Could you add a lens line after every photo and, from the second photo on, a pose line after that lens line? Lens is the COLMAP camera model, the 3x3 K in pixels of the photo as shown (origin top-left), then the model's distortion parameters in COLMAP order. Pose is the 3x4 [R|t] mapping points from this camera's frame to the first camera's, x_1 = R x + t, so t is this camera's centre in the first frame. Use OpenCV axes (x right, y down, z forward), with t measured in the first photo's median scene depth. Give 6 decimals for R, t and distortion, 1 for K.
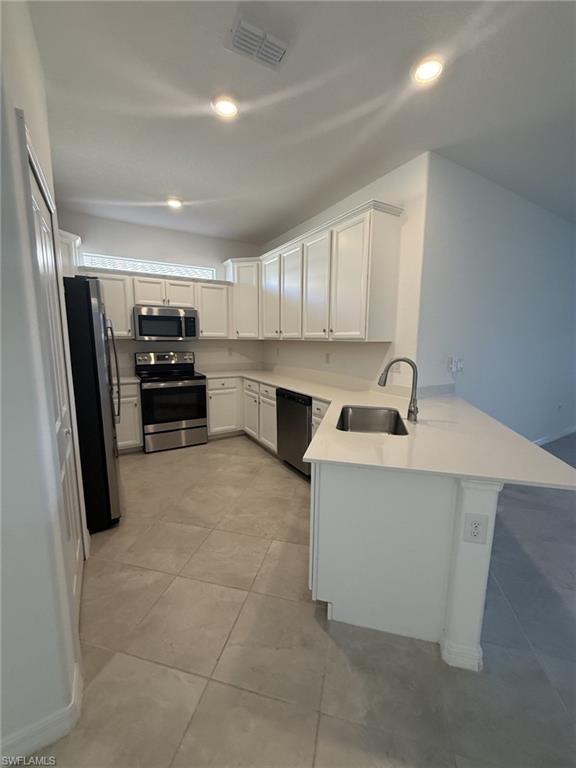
lens RADIAL K [[304.7, 0, 288.0], [0, 304.7, 384.0], [0, 0, 1]] dist [-0.001168, 0.000010]
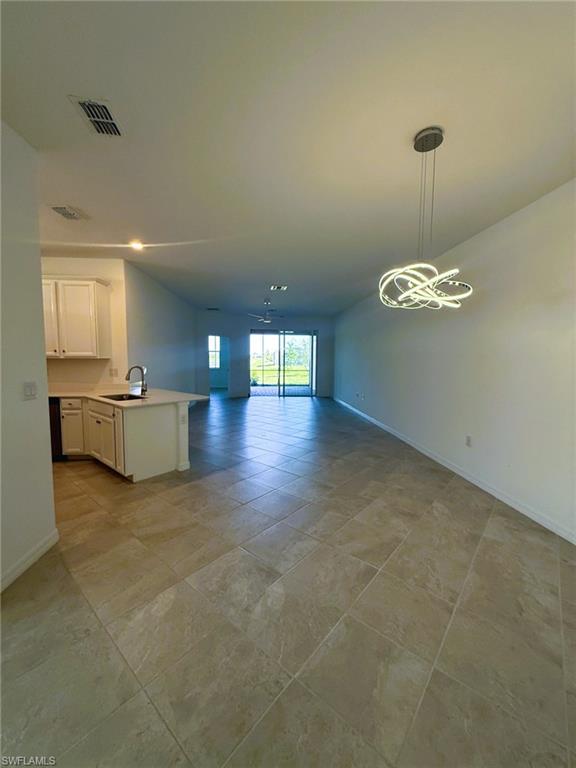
lens RADIAL K [[304.7, 0, 288.0], [0, 304.7, 384.0], [0, 0, 1]] dist [-0.001168, 0.000010]
pose [[0.444224, -0.073123, 0.892927, -0.802170], [0.123392, 0.992159, 0.019863, 0.094499], [-0.887378, 0.101356, 0.449764, -0.663204]]
